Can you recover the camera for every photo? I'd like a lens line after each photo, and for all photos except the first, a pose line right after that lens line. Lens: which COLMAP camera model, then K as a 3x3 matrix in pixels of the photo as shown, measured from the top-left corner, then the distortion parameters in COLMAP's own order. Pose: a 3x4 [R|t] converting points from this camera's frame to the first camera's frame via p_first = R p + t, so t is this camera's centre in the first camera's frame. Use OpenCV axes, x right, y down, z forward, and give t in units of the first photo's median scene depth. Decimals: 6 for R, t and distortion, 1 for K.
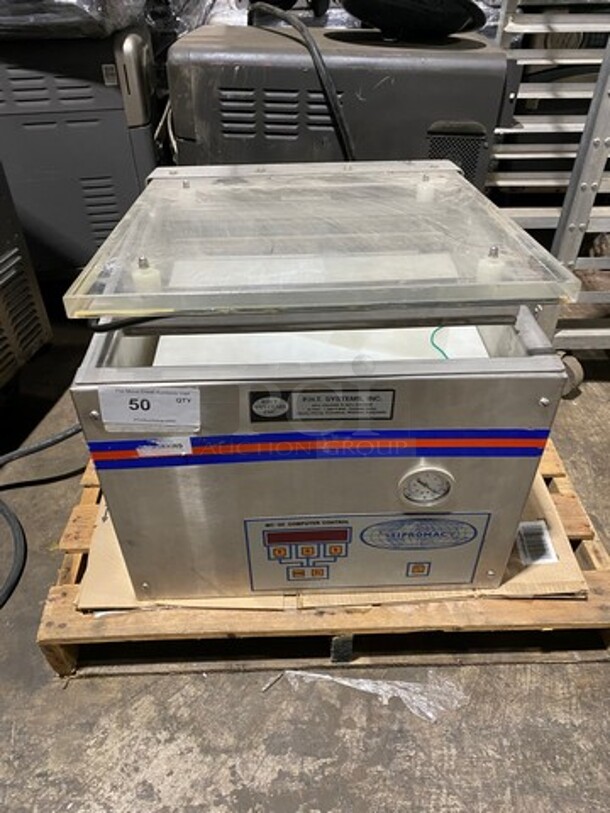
lens RADIAL K [[608.5, 0, 306.1], [0, 608.5, 403.3], [0, 0, 1]] dist [0.010759, -0.007748]
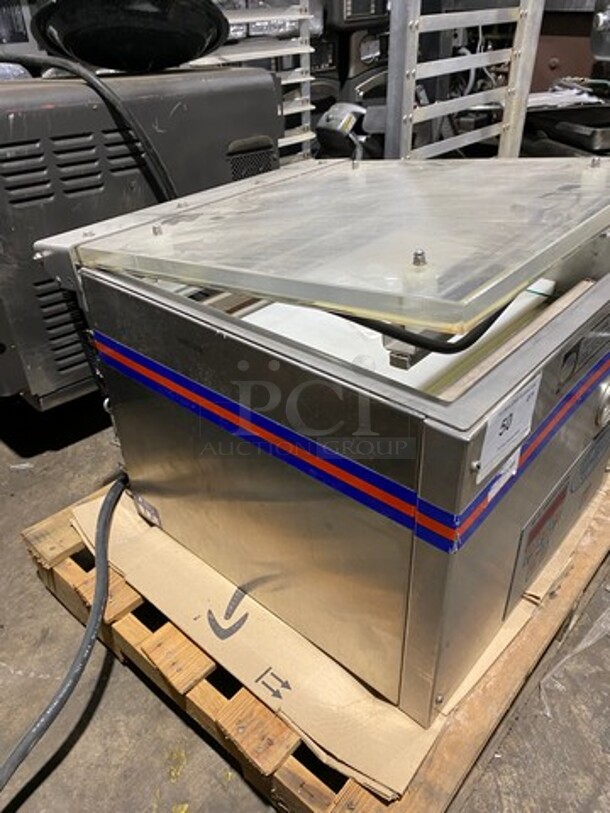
lens RADIAL K [[608.5, 0, 307.9], [0, 608.5, 409.8], [0, 0, 1]] dist [0.010759, -0.007748]
pose [[0.688627, -0.418811, 0.591938, -0.463266], [0.481991, 0.874265, 0.057844, -0.092663], [-0.541736, 0.245476, 0.803905, 0.272817]]
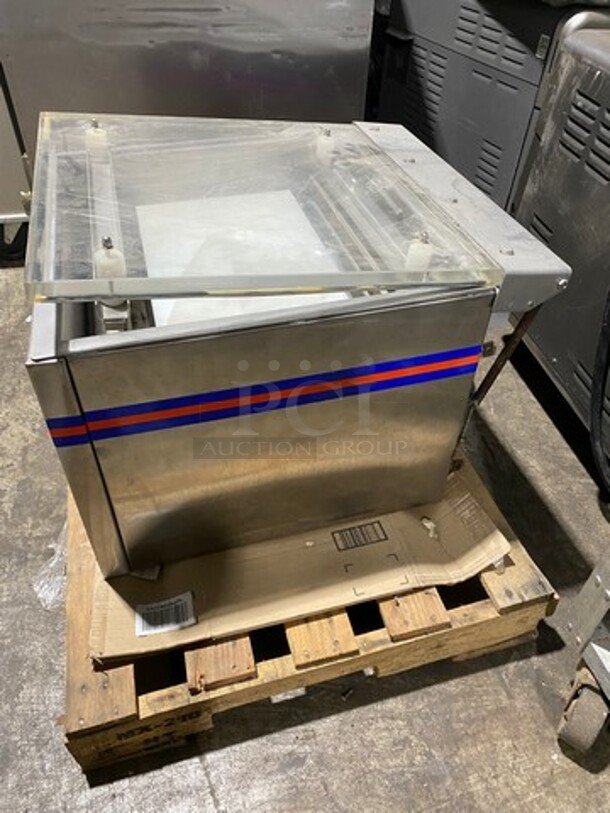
lens RADIAL K [[608.5, 0, 300.9], [0, 608.5, 403.2], [0, 0, 1]] dist [0.010759, -0.007748]
pose [[0.239637, 0.663329, -0.708921, 0.640086], [-0.634386, 0.659737, 0.402867, -0.339752], [0.734934, 0.353188, 0.578904, 0.407038]]
